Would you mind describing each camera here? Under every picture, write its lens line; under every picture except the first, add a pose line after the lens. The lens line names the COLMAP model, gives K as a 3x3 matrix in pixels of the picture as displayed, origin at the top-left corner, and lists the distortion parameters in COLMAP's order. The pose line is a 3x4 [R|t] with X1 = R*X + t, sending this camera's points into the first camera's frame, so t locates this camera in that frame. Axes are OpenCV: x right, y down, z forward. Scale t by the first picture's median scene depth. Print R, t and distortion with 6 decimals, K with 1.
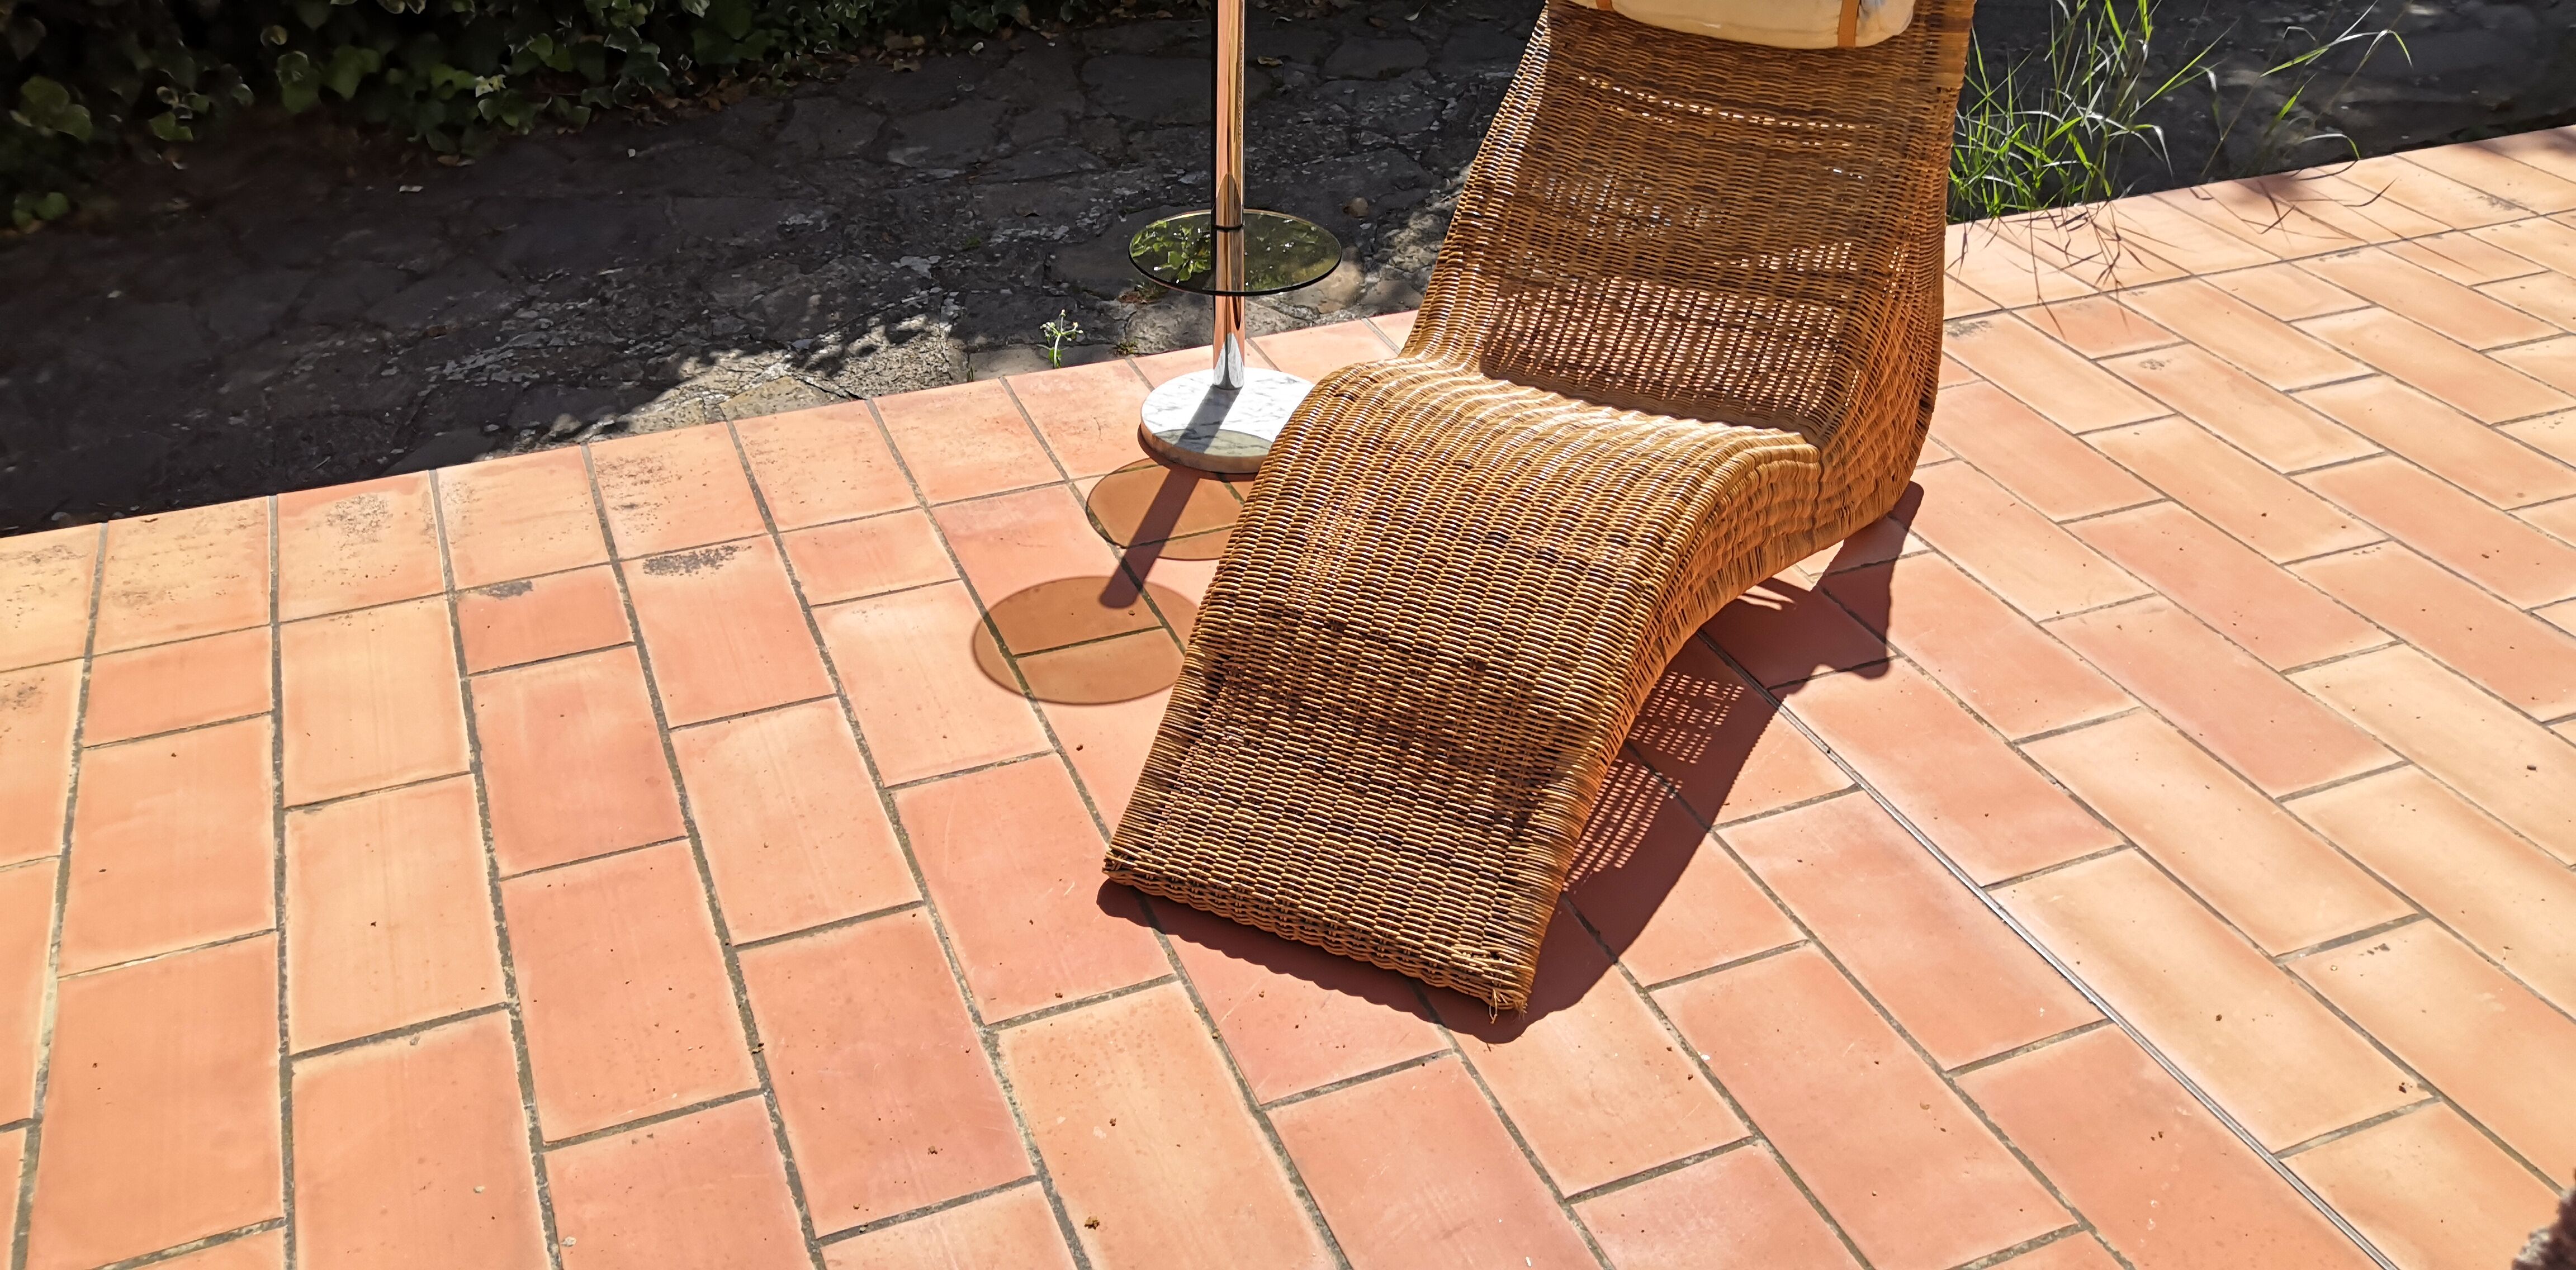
lens RADIAL K [[1958.9, 0, 1288.7], [0, 1958.9, 583.2], [0, 0, 1]] dist [-0.005150, -0.003952]
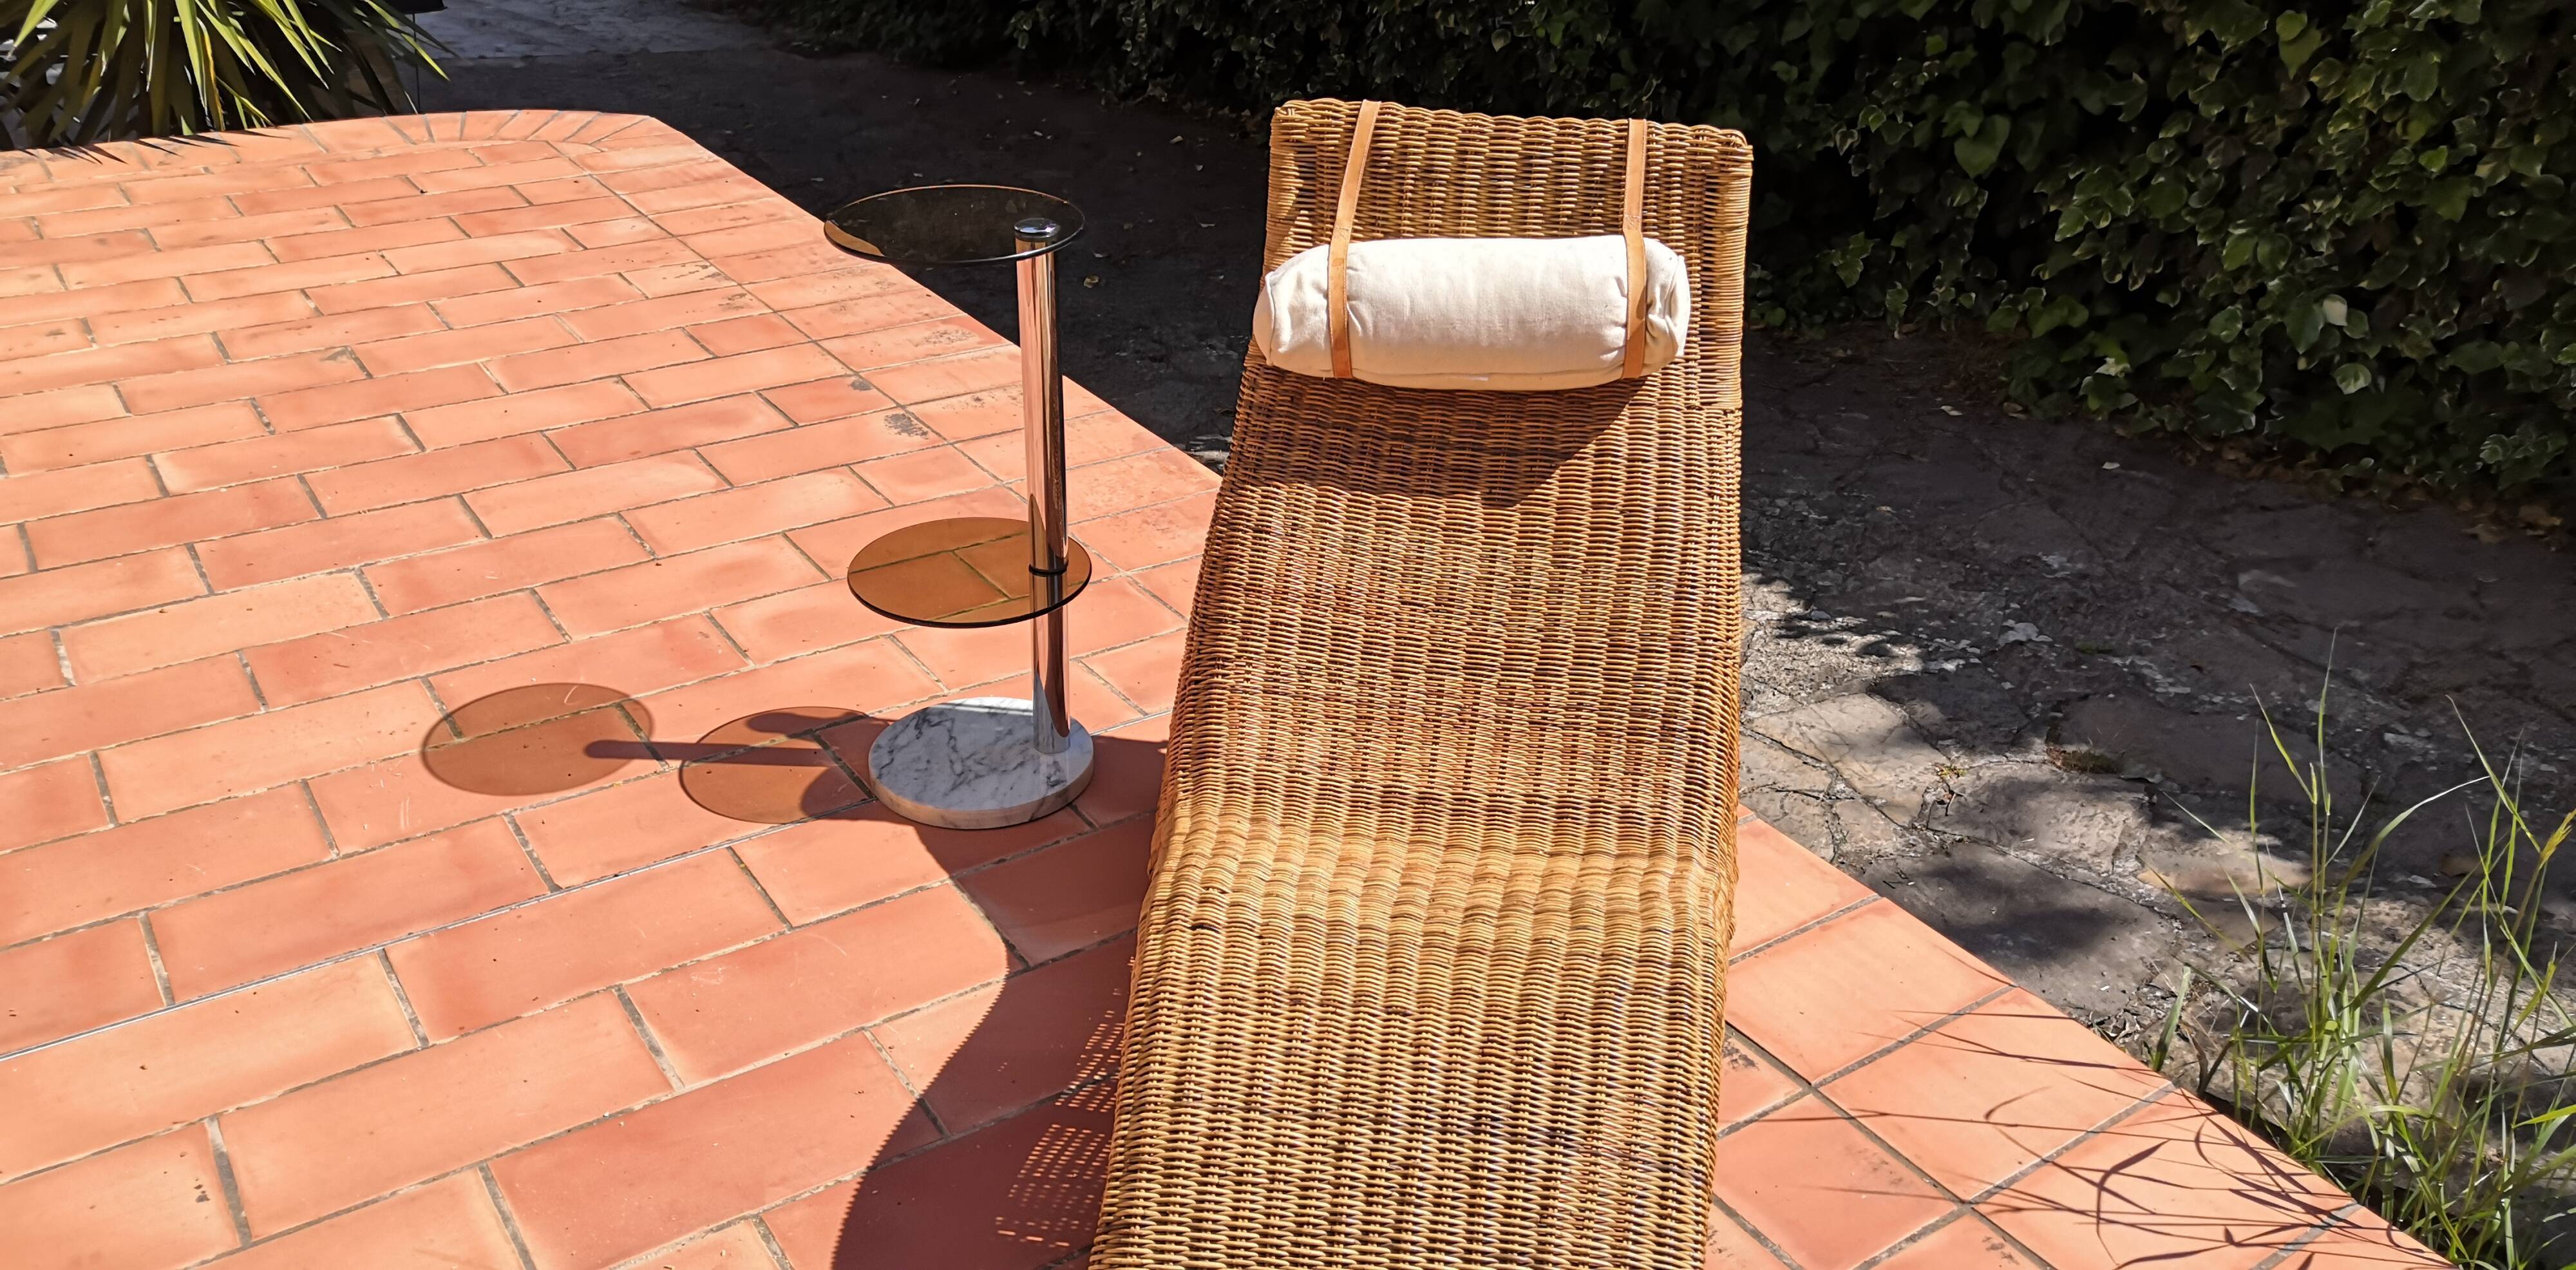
lens RADIAL K [[1945.5, 0, 1291.9], [0, 1945.5, 735.5], [0, 0, 1]] dist [-0.005854, 0.007082]
pose [[0.244771, 0.500798, -0.830234, 0.546194], [-0.568767, 0.767639, 0.295356, -0.214356], [0.785234, 0.399915, 0.472733, 0.341251]]
